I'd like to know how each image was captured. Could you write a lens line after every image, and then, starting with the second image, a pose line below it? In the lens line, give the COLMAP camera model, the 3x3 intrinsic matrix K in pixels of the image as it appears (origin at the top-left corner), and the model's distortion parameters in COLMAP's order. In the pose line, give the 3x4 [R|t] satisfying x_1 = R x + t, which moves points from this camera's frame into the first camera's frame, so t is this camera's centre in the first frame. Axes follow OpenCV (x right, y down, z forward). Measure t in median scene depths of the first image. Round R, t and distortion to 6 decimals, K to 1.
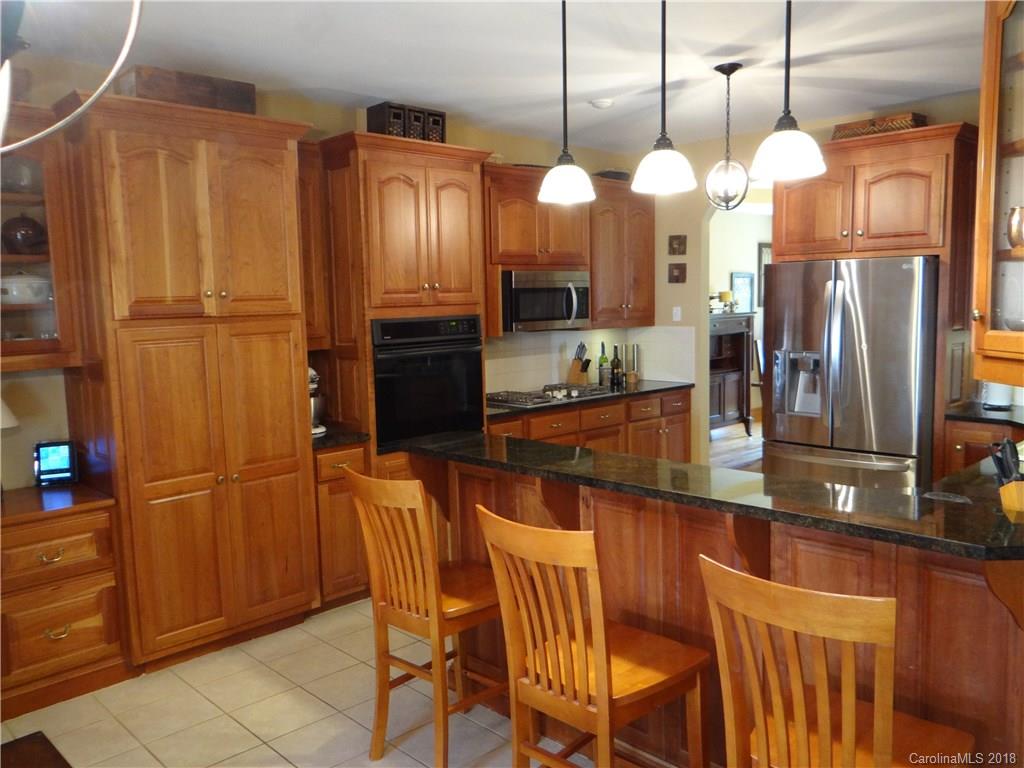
lens RADIAL K [[812.2, 0, 512.0], [0, 812.2, 384.0], [0, 0, 1]] dist [0.006305, 0.006621]
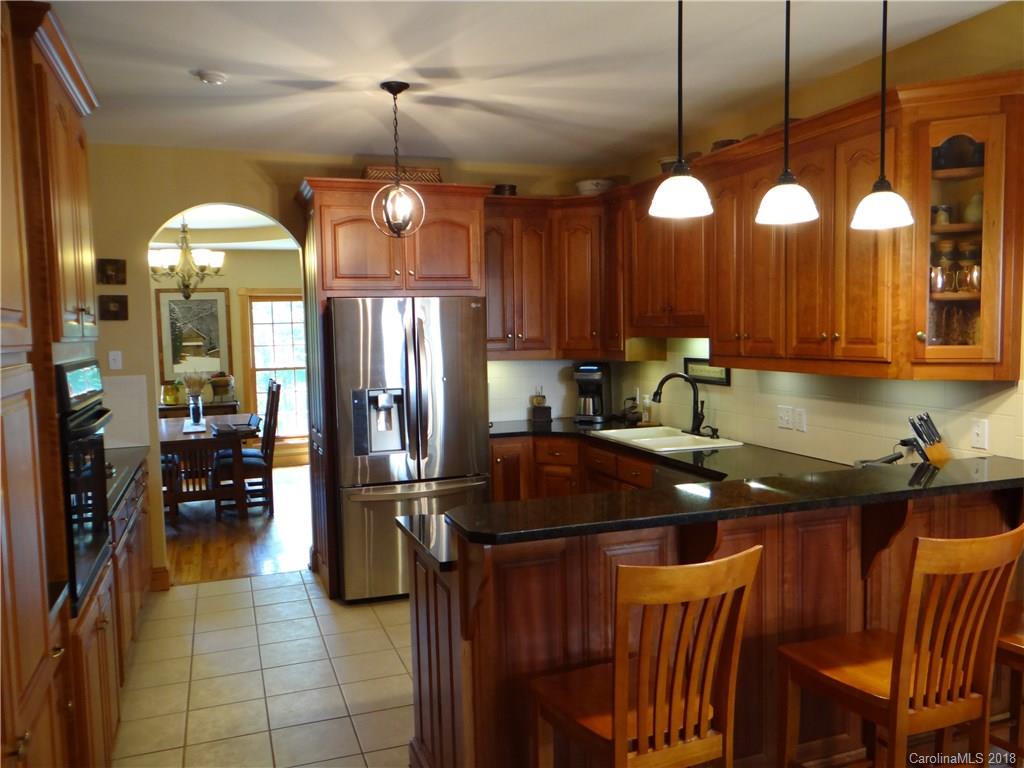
lens RADIAL K [[829.4, 0, 511.5], [0, 829.4, 401.4], [0, 0, 1]] dist [-0.004717, -0.001751]
pose [[0.412281, -0.070361, 0.908336, -0.364434], [0.108089, 0.993749, 0.027917, -0.028817], [-0.904622, 0.086671, 0.417309, 0.336191]]
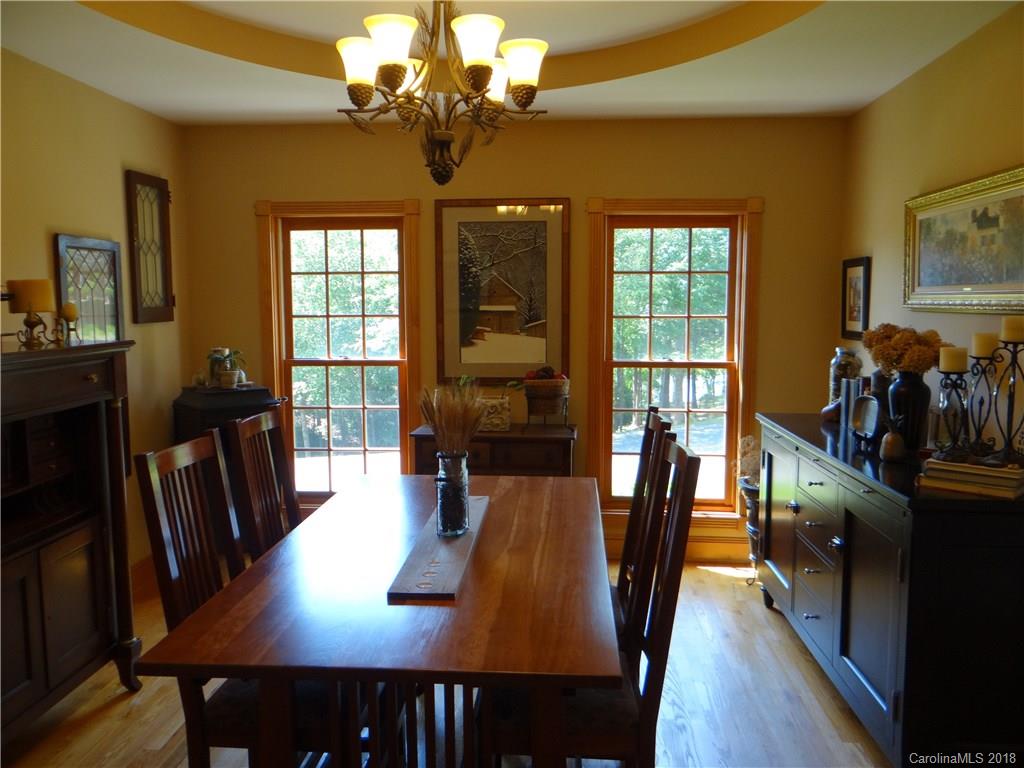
lens RADIAL K [[812.2, 0, 512.0], [0, 812.2, 384.0], [0, 0, 1]] dist [0.006305, 0.006621]
pose [[0.744420, -0.057289, 0.665249, 0.269490], [0.058057, 0.998093, 0.020986, -0.097514], [-0.665182, 0.023000, 0.746327, 0.903188]]
